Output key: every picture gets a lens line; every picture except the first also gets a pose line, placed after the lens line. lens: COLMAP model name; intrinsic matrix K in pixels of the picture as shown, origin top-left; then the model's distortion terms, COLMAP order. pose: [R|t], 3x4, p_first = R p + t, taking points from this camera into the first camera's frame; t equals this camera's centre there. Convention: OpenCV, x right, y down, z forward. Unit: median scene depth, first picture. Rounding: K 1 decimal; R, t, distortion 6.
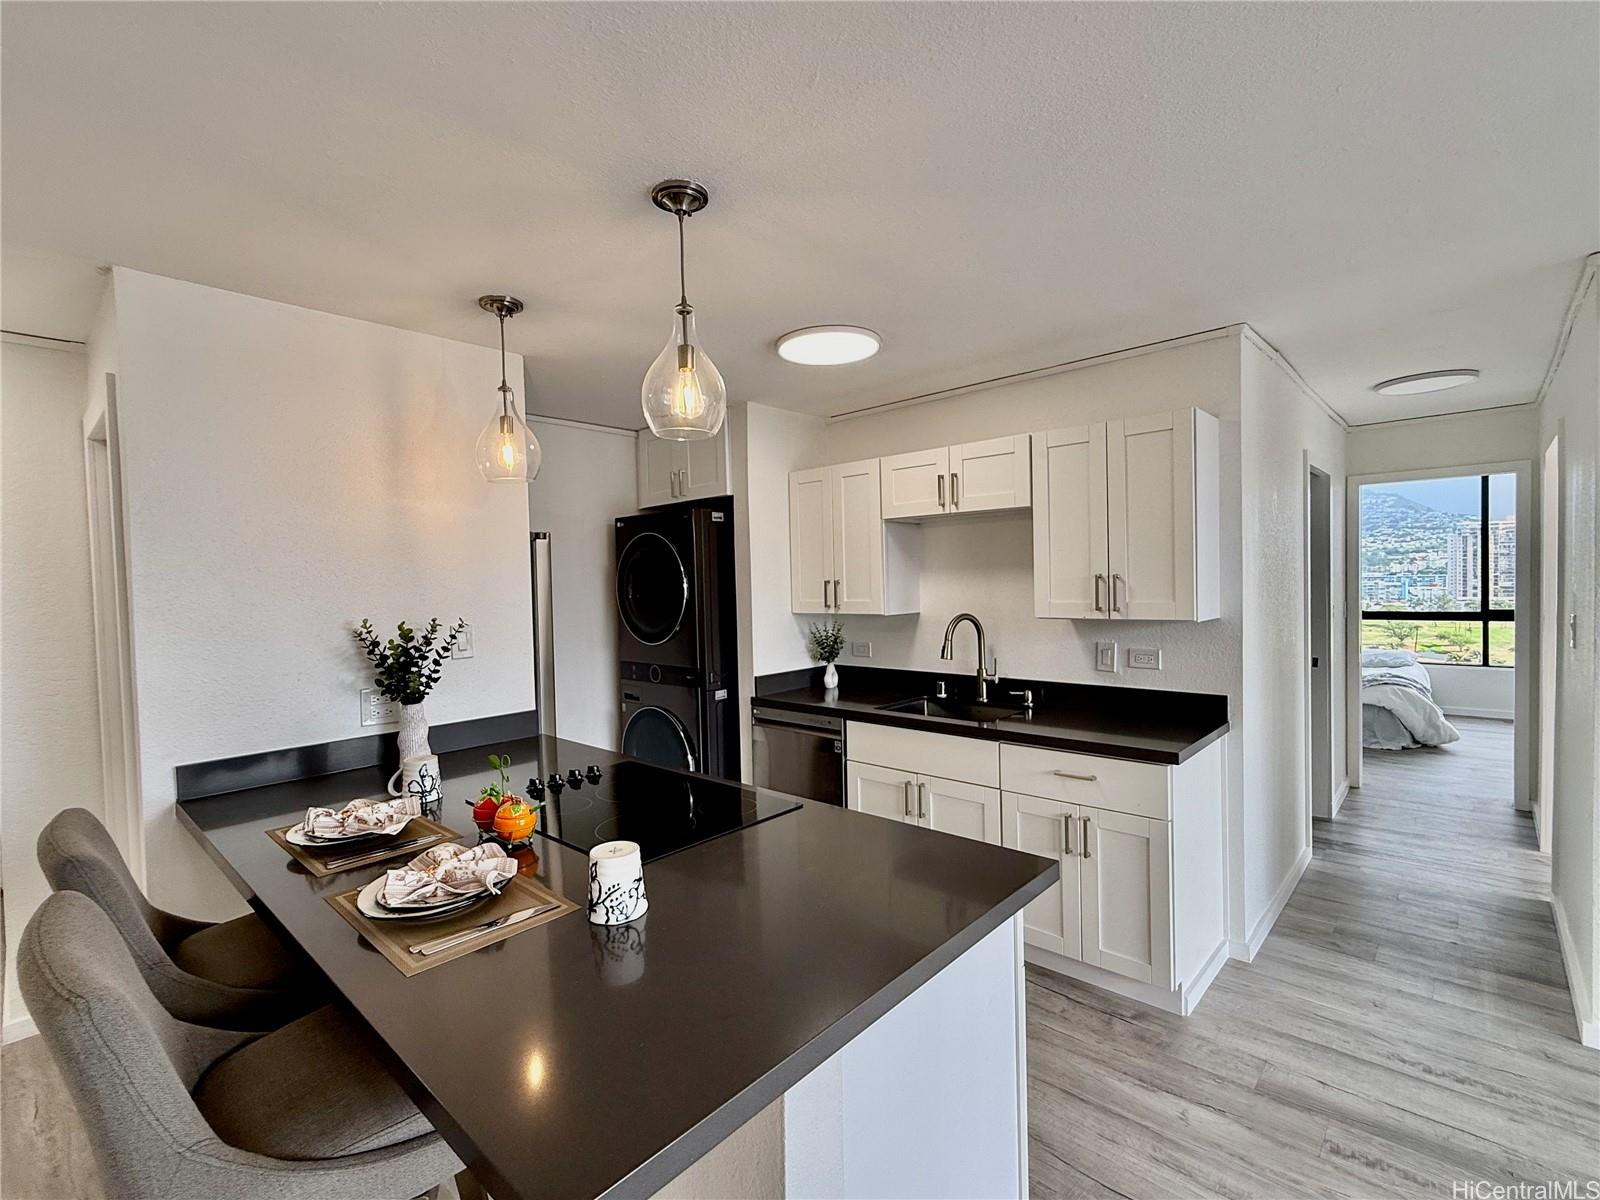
lens RADIAL K [[736.8, 0, 800.0], [0, 736.8, 600.0], [0, 0, 1]] dist [-0.000974, -0.001047]
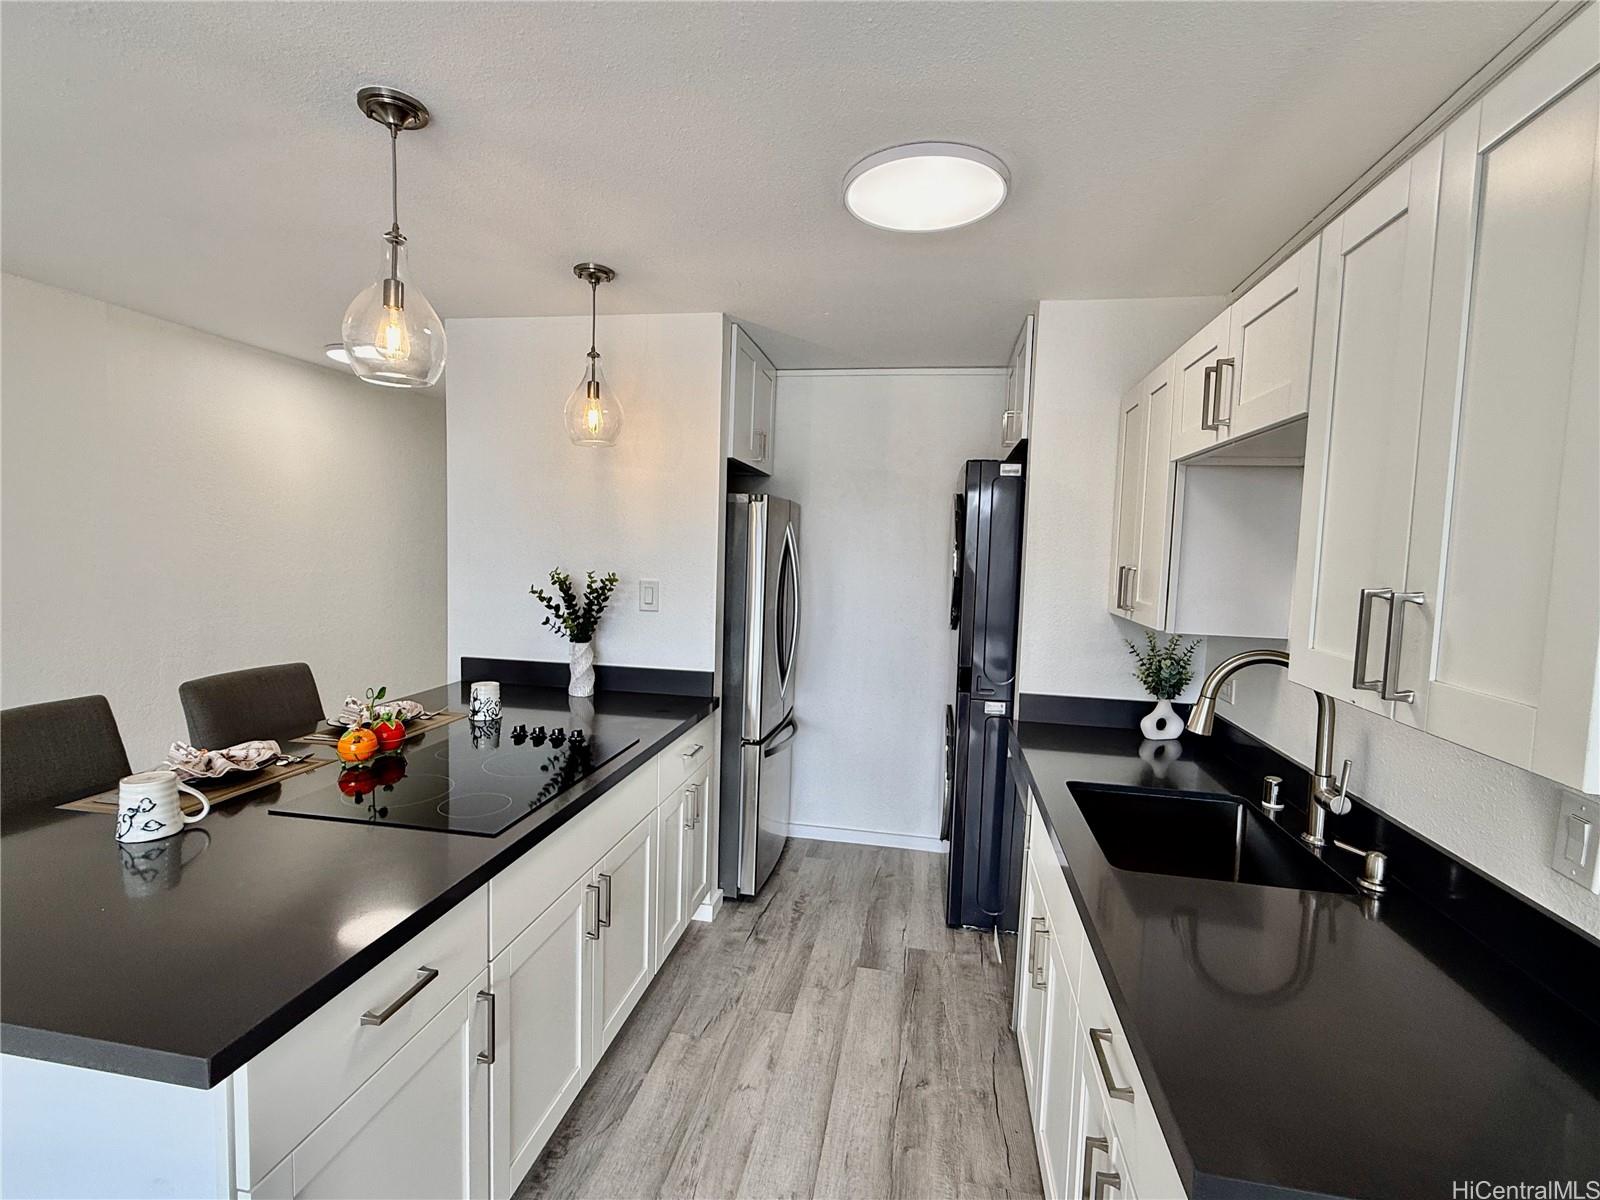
lens RADIAL K [[736.8, 0, 800.0], [0, 736.8, 600.0], [0, 0, 1]] dist [-0.000974, -0.001047]
pose [[0.533434, 0.105314, -0.839260, 0.490013], [-0.067941, 0.994347, 0.081592, -0.035147], [0.843109, 0.013496, 0.537574, 0.511816]]
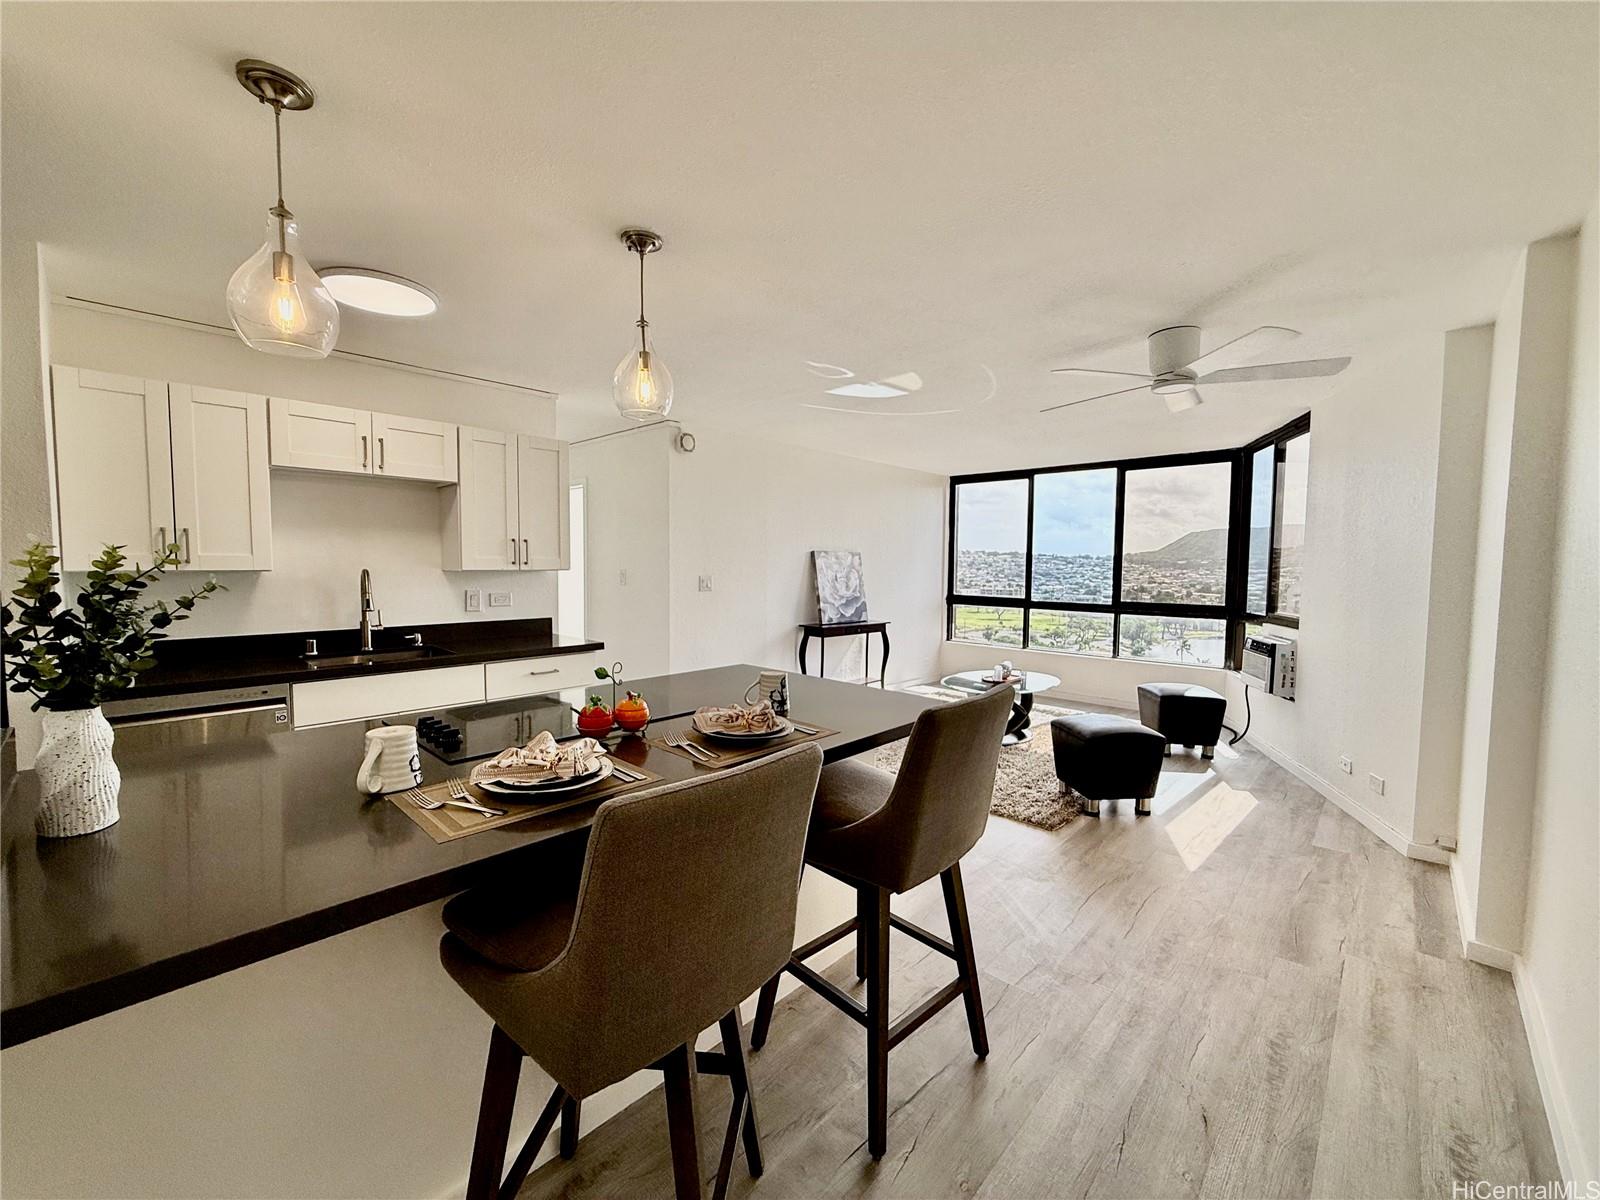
lens RADIAL K [[637.2, 0, 796.6], [0, 637.2, 599.2], [0, 0, 1]] dist [0.001242, -0.000117]
pose [[0.011122, -0.033663, 0.999371, -0.744344], [0.020045, 0.999240, 0.033435, 0.046547], [-0.999737, 0.019661, 0.011788, 0.385430]]
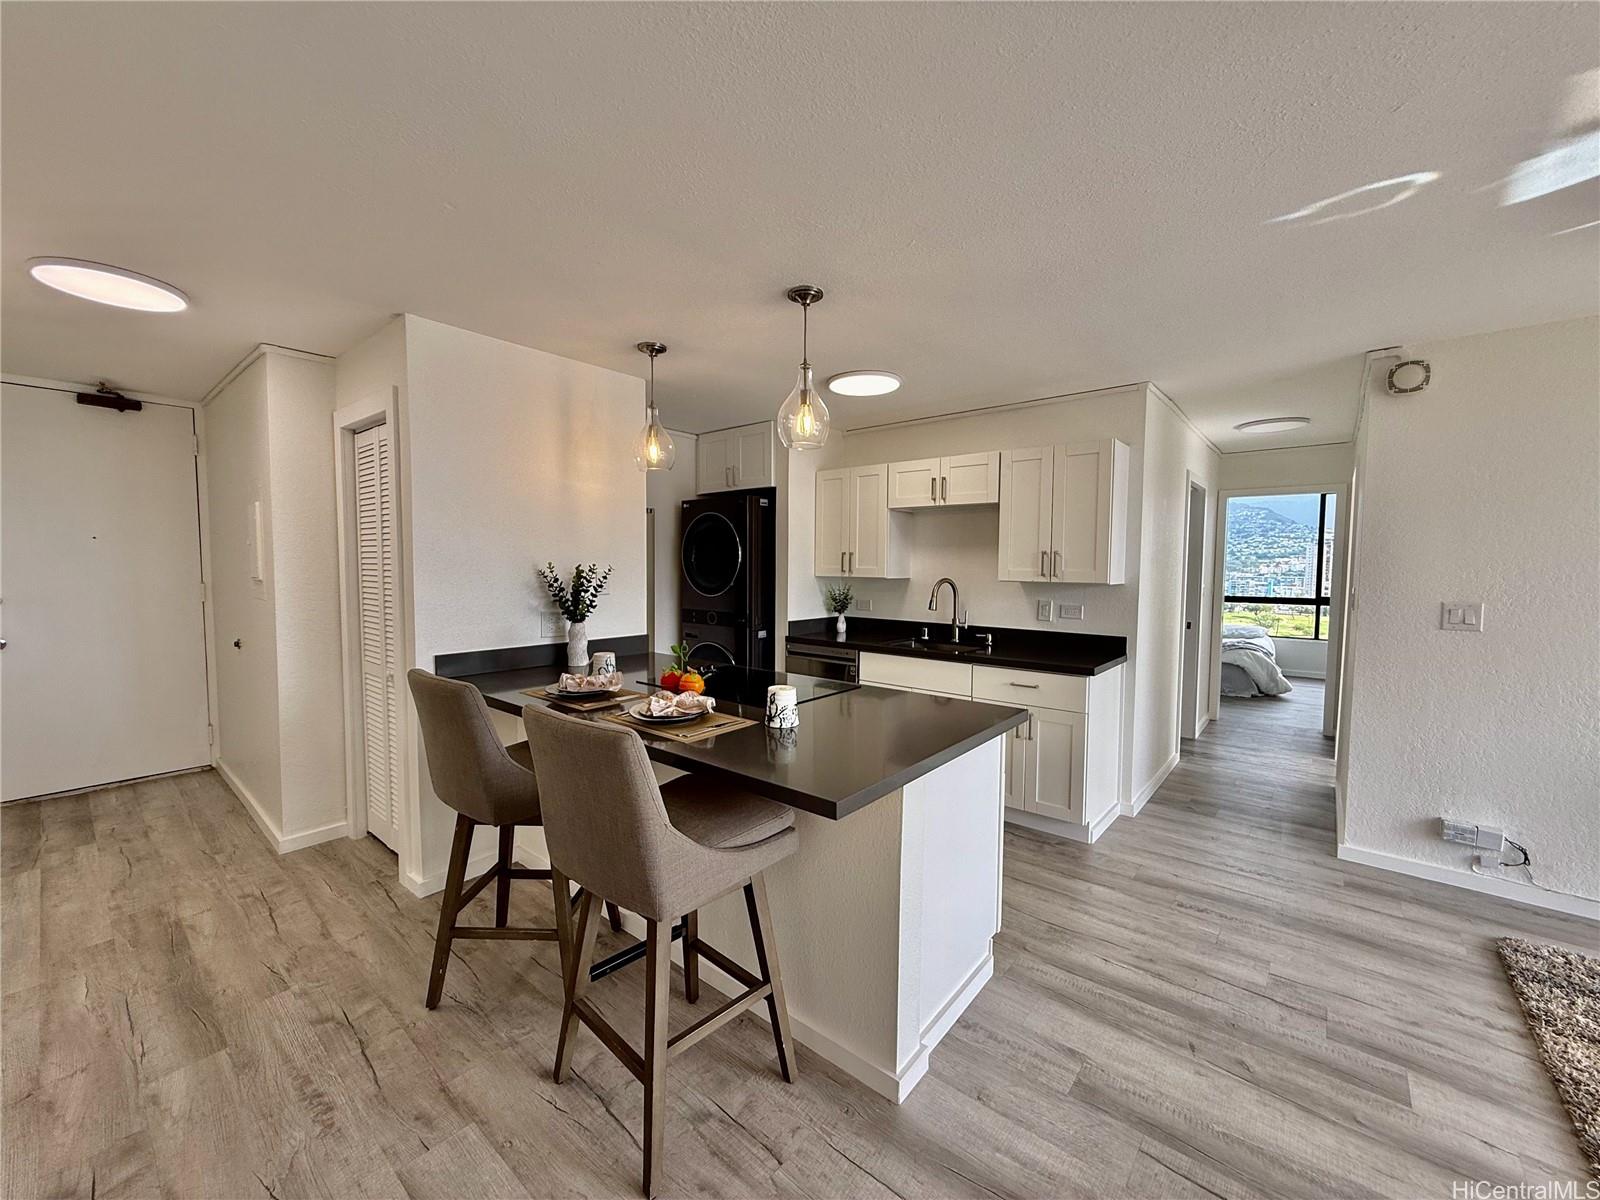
lens RADIAL K [[637.2, 0, 796.6], [0, 637.2, 599.2], [0, 0, 1]] dist [0.001242, -0.000117]
pose [[0.998324, 0.030436, 0.049224, -0.124636], [-0.031773, 0.999141, 0.026602, 0.037323], [-0.048372, -0.028121, 0.998433, -0.207012]]
